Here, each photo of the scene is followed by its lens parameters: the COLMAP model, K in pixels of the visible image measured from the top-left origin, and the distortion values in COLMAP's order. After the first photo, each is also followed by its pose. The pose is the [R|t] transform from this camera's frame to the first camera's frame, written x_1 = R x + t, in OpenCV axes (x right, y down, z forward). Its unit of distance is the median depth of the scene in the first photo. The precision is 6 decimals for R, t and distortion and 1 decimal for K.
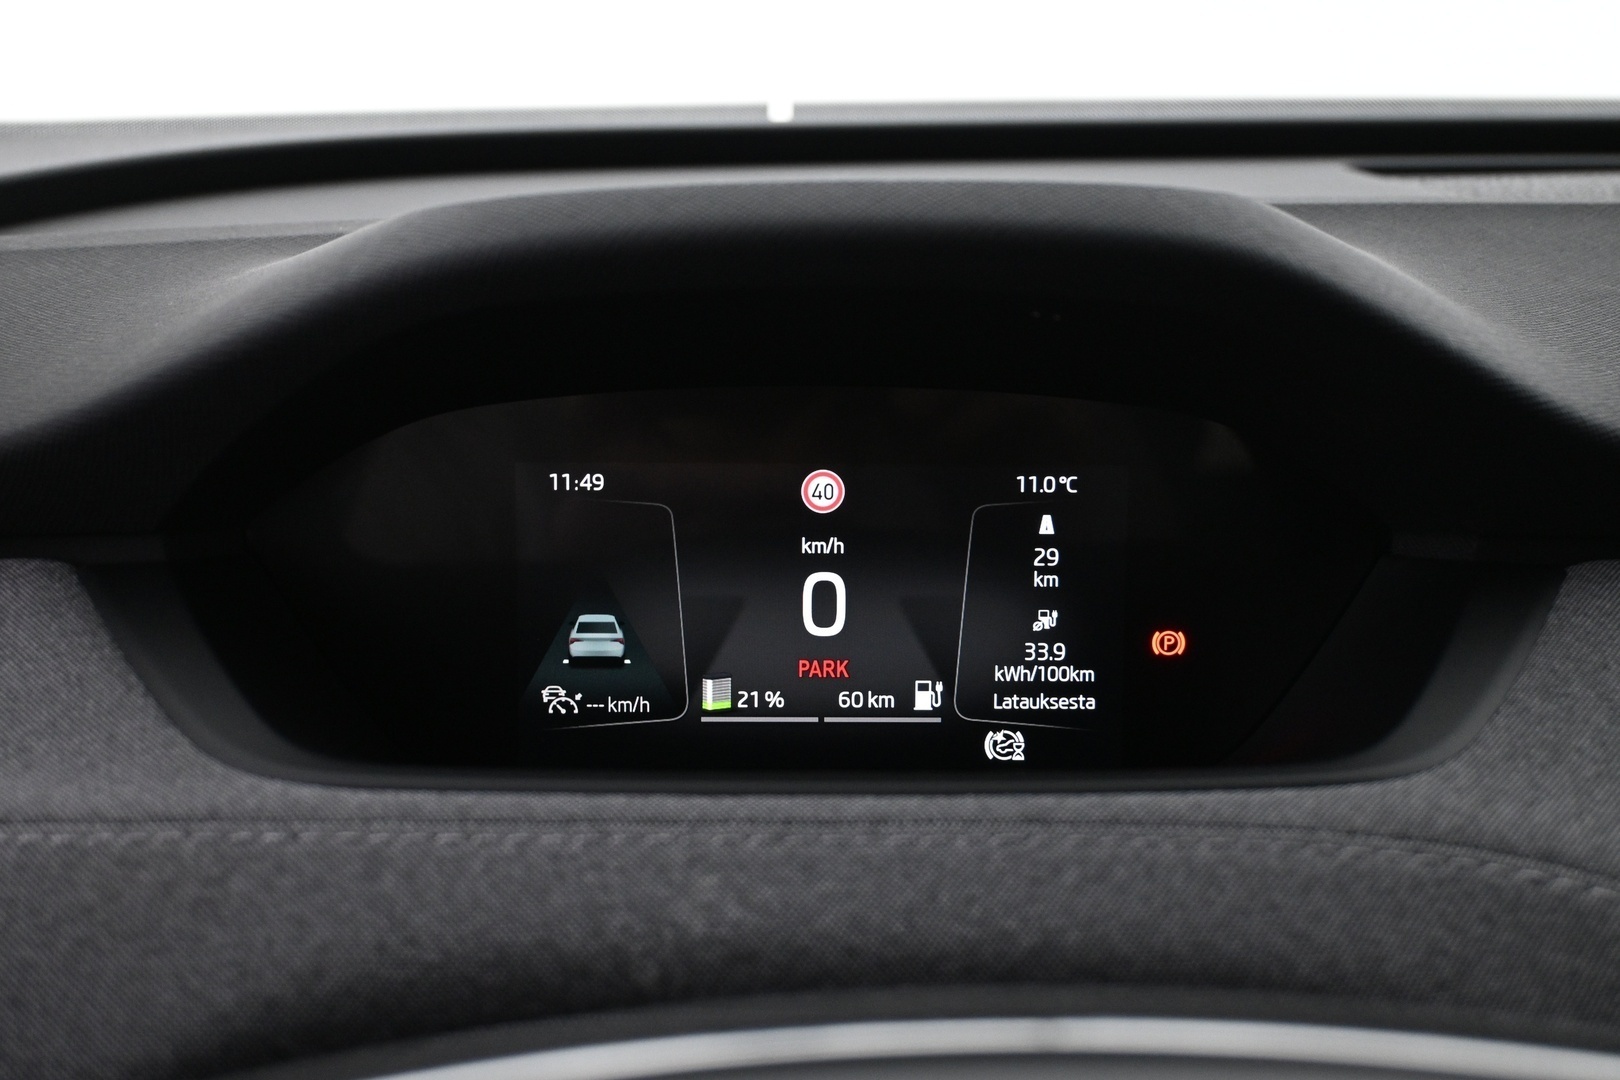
lens RADIAL K [[2236.5, 0, 813.2], [0, 2236.5, 540.6], [0, 0, 1]] dist [0.028092, 0.000000]
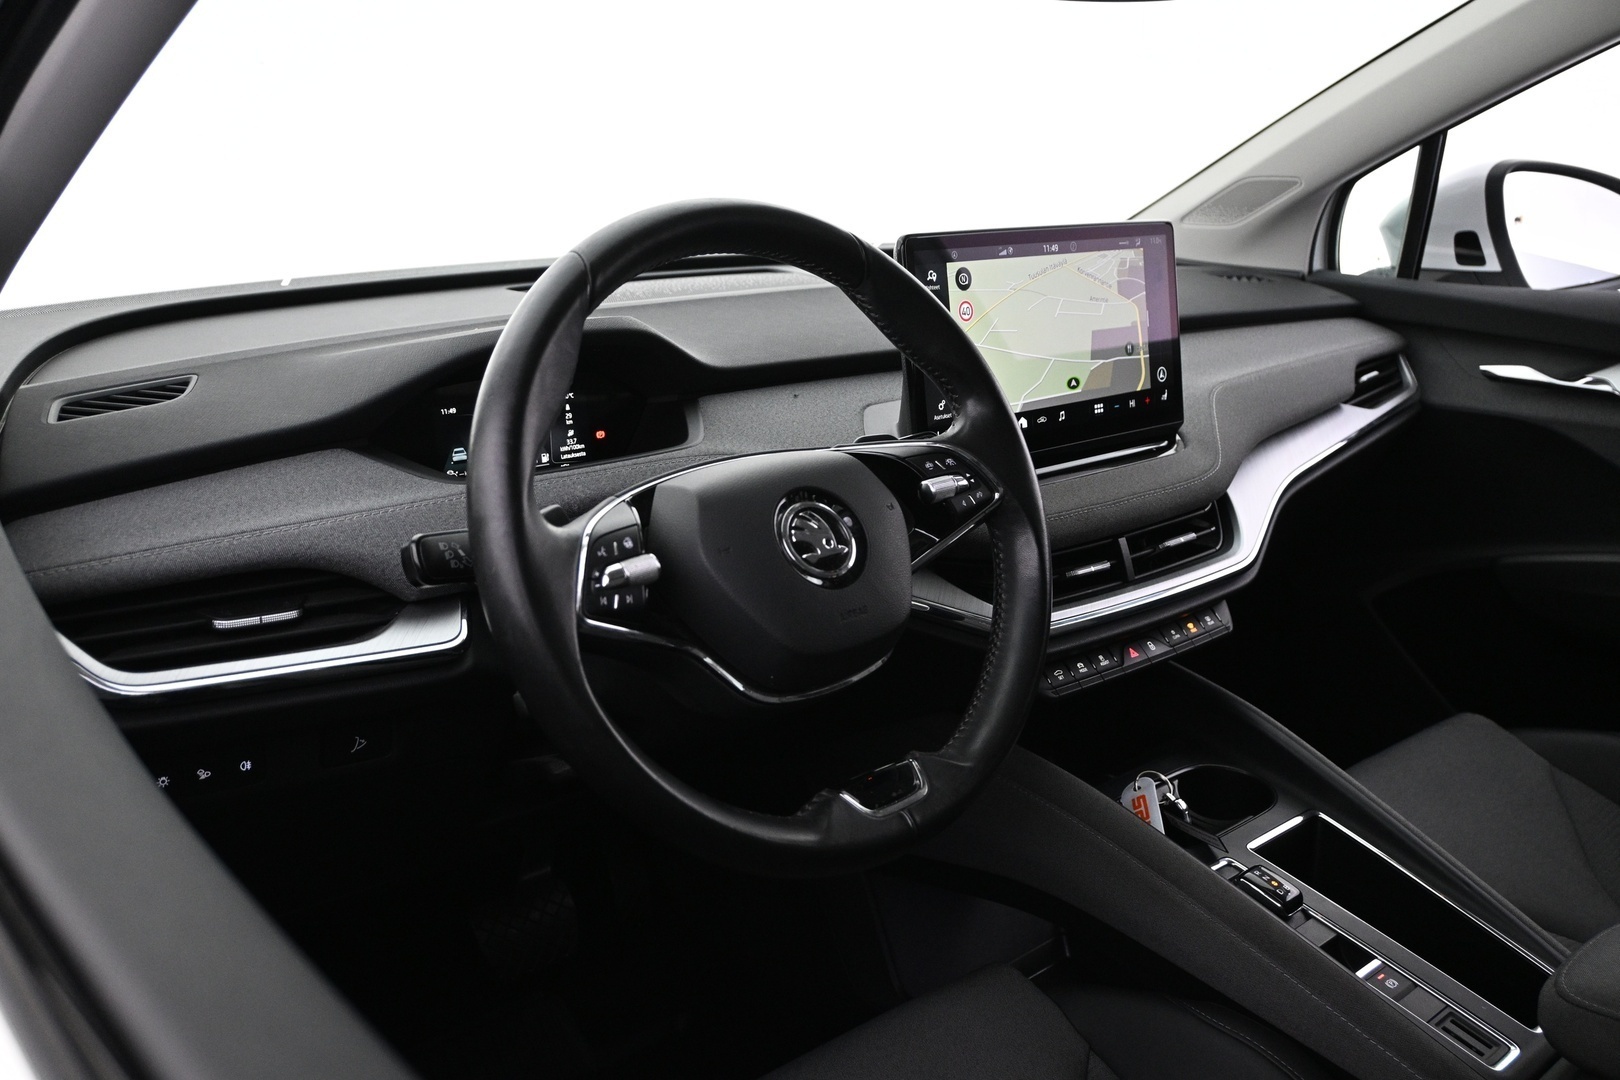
lens RADIAL K [[1402.4, 0, 815.6], [0, 1402.4, 556.8], [0, 0, 1]] dist [0.009674, -0.003473]
pose [[0.769469, -0.186688, 0.610790, -1.043111], [0.148807, 0.982411, 0.112808, 0.035231], [-0.621107, 0.004087, 0.783715, -1.075508]]
